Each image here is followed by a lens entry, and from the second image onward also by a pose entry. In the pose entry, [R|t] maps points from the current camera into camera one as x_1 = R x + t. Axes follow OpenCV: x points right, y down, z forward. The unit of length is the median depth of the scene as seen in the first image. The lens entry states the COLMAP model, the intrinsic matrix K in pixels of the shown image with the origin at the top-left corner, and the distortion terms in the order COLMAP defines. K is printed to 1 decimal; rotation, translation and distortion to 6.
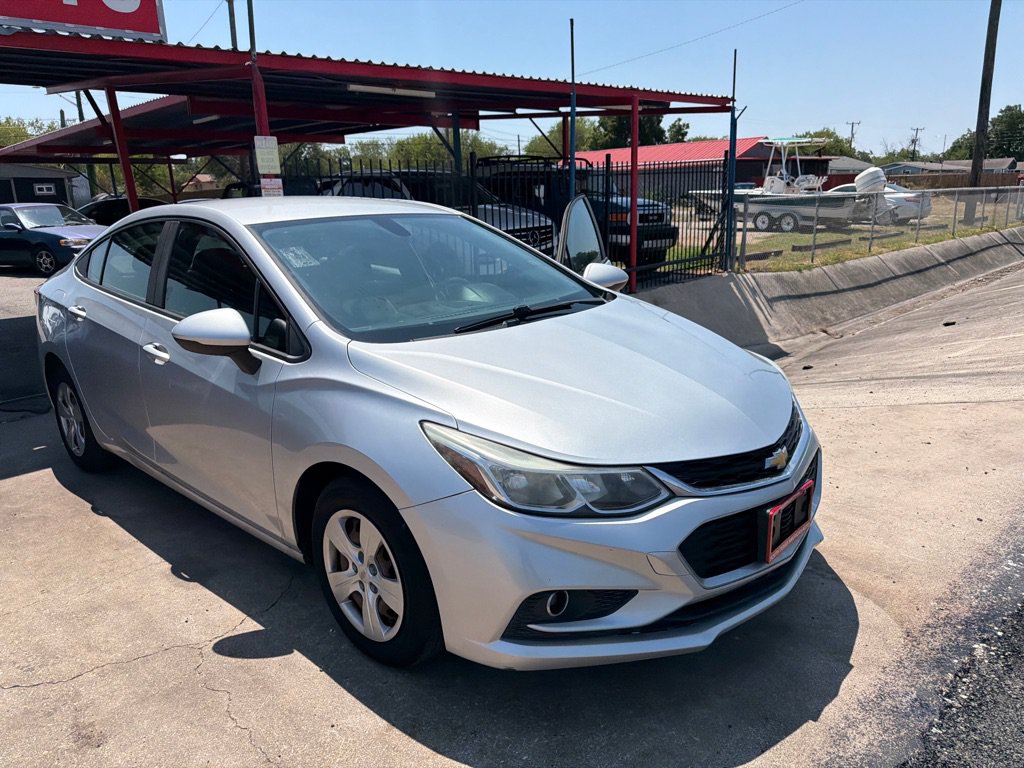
lens RADIAL K [[730.2, 0, 512.0], [0, 730.2, 384.0], [0, 0, 1]] dist [0.005328, -0.008959]
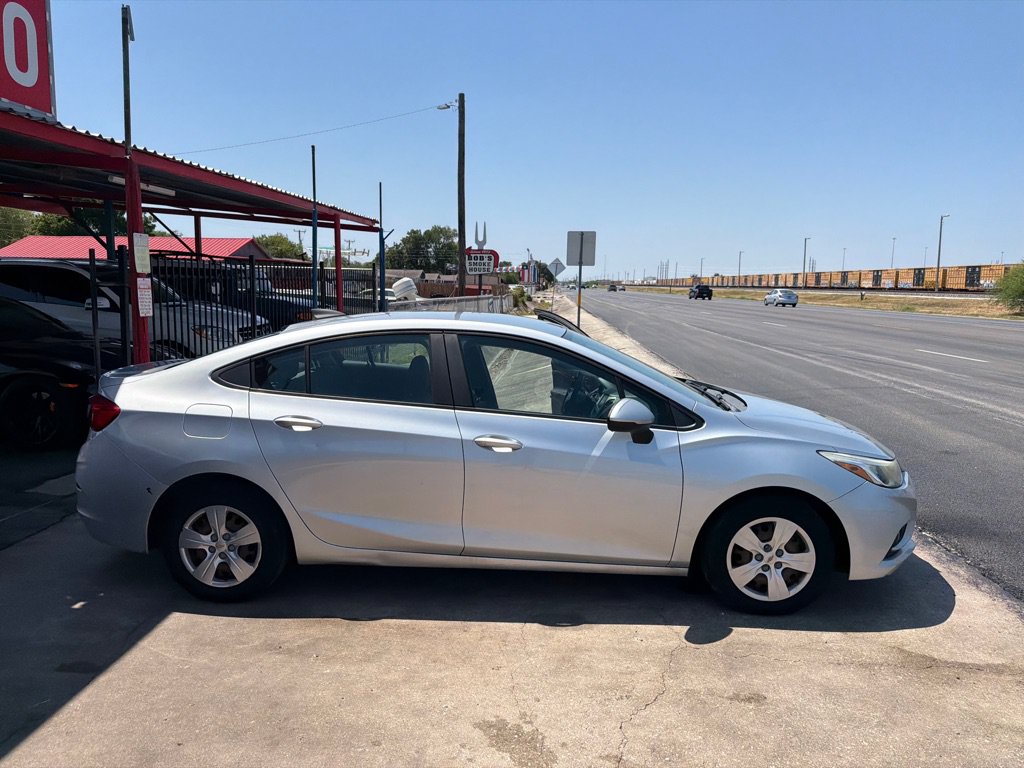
lens RADIAL K [[721.6, 0, 497.1], [0, 721.6, 378.7], [0, 0, 1]] dist [0.002428, -0.007269]
pose [[0.759142, -0.042862, 0.649513, -0.930940], [0.128807, 0.987990, -0.085350, -0.036711], [-0.638054, 0.148455, 0.755545, 0.082787]]
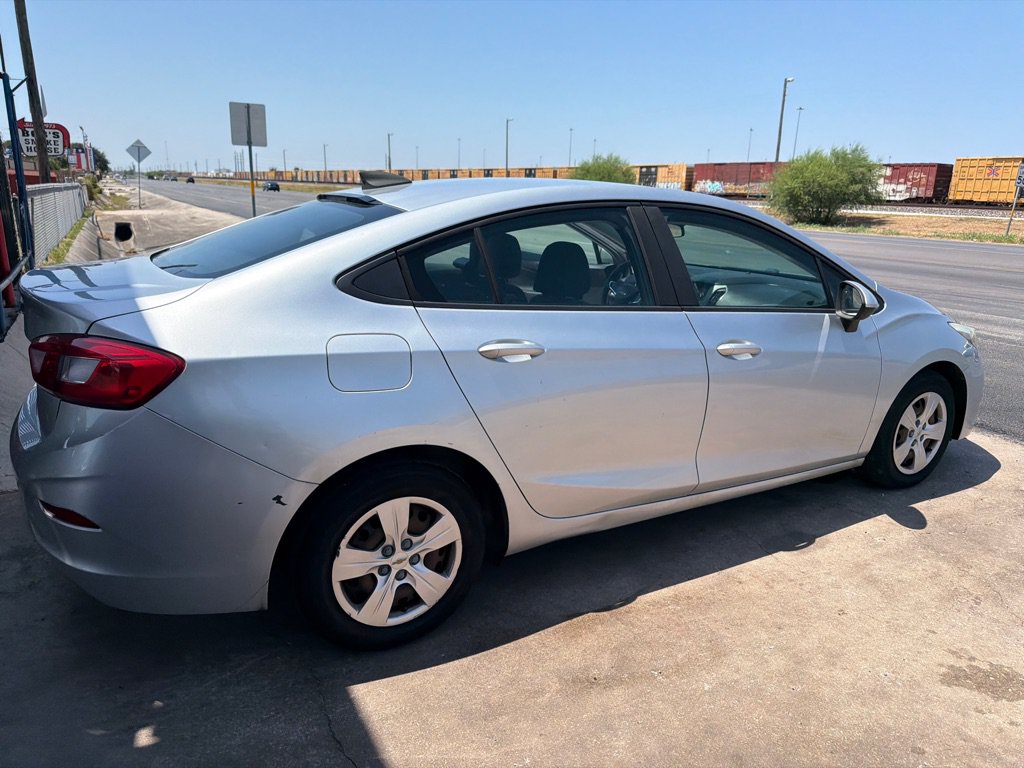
lens RADIAL K [[721.9, 0, 525.6], [0, 721.9, 396.3], [0, 0, 1]] dist [0.057853, -0.060186]
pose [[0.273137, -0.223615, 0.935624, -1.084695], [0.205811, 0.963671, 0.170236, -0.149862], [-0.939701, 0.146064, 0.309236, 0.738416]]
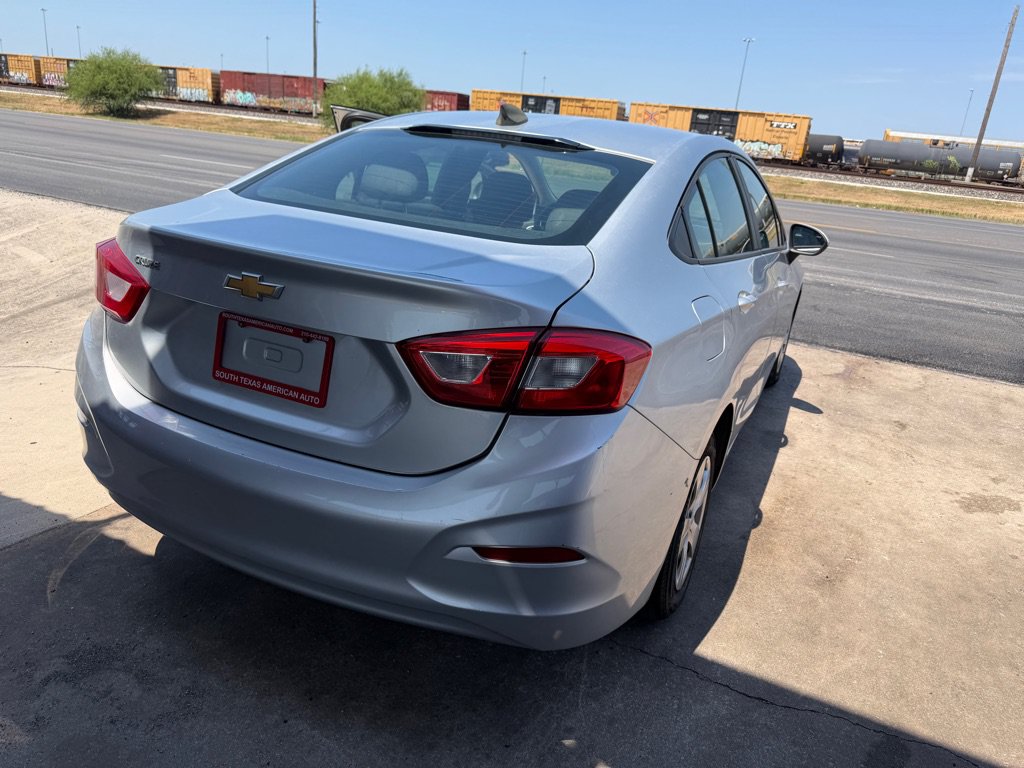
lens RADIAL K [[728.2, 0, 514.3], [0, 728.2, 401.4], [0, 0, 1]] dist [0.002239, -0.000534]
pose [[-0.314192, -0.323157, 0.892666, -1.040970], [0.160551, 0.908652, 0.385453, -0.272943], [-0.935685, 0.264425, -0.233608, 1.257222]]
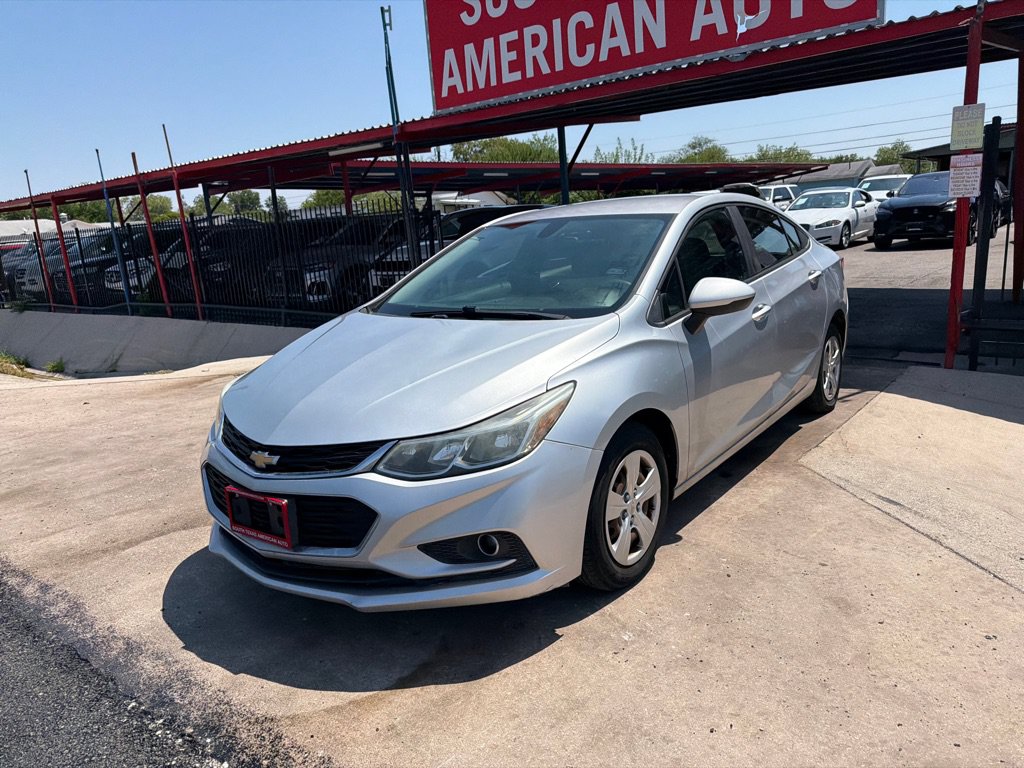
lens RADIAL K [[730.2, 0, 512.0], [0, 730.2, 384.0], [0, 0, 1]] dist [0.005328, -0.008959]
pose [[0.115415, 0.238385, -0.964288, 0.783993], [-0.192961, 0.957663, 0.213652, -0.171128], [0.974395, 0.161411, 0.156528, 0.637388]]
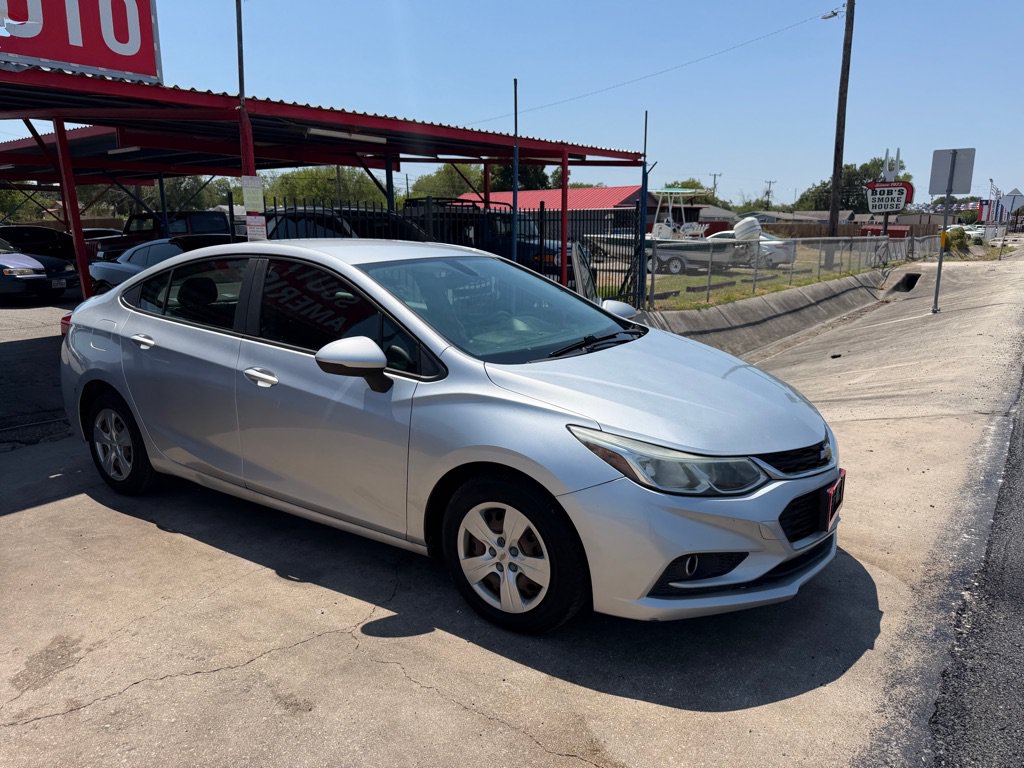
lens RADIAL K [[723.0, 0, 506.4], [0, 723.0, 378.8], [0, 0, 1]] dist [0.040368, -0.055482]
pose [[0.988109, -0.004604, 0.153687, -0.215784], [0.013038, 0.998460, -0.053919, 0.018709], [-0.153202, 0.055282, 0.986647, -0.108257]]
